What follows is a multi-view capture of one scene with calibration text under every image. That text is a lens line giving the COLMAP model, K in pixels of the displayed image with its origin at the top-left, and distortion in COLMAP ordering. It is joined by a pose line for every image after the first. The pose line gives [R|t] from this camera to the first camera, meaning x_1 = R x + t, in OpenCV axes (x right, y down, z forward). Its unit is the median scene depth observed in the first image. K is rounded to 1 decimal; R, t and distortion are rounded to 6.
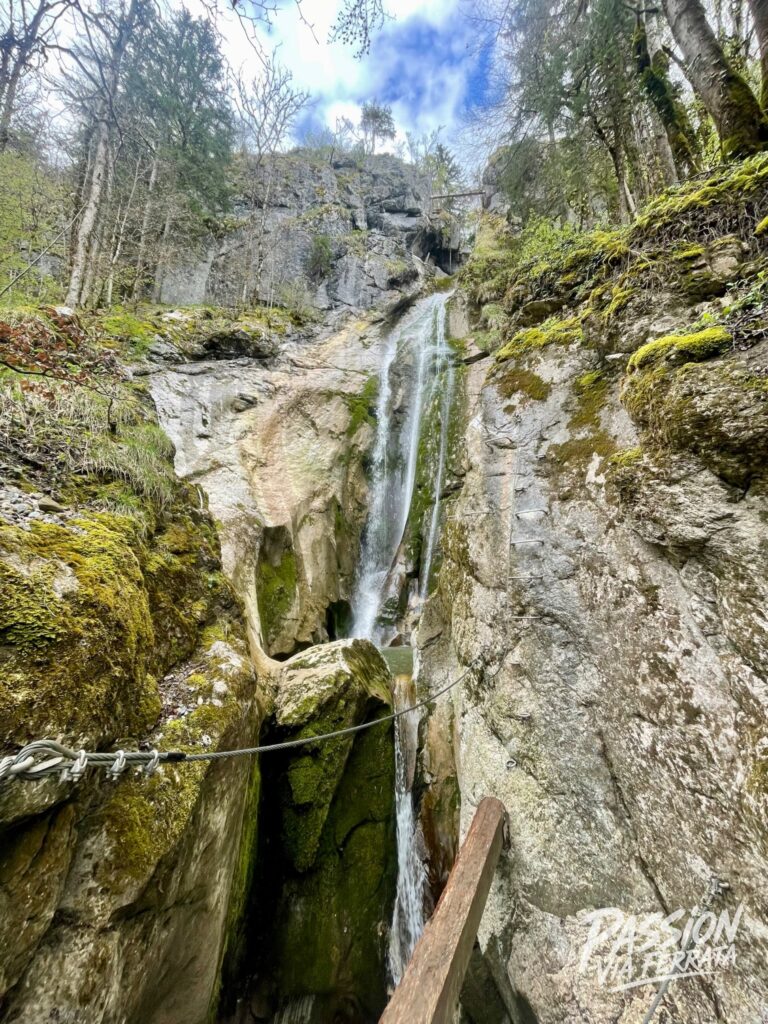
lens RADIAL K [[407.8, 0, 383.9], [0, 407.8, 506.4], [0, 0, 1]] dist [-0.012411, -0.000130]
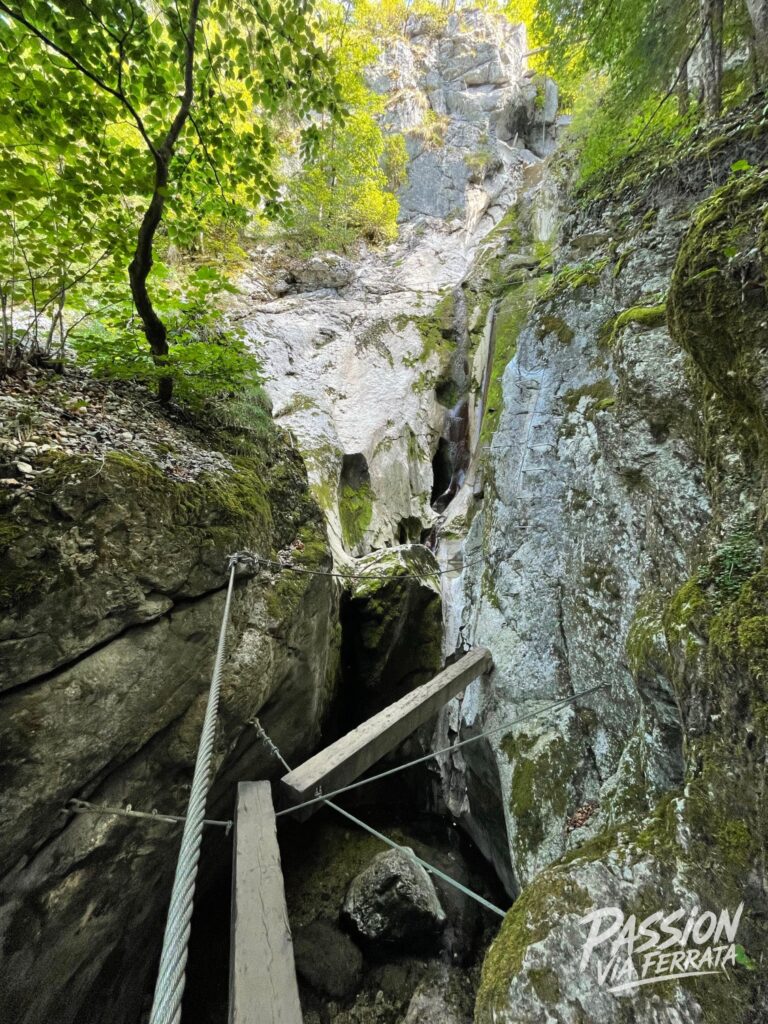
lens RADIAL K [[407.8, 0, 383.9], [0, 407.8, 506.4], [0, 0, 1]] dist [-0.012411, -0.000130]
pose [[0.978519, 0.015383, -0.205581, 0.048957], [0.024183, 0.981763, 0.188566, -0.016394], [0.204733, -0.189487, 0.960301, -0.105931]]
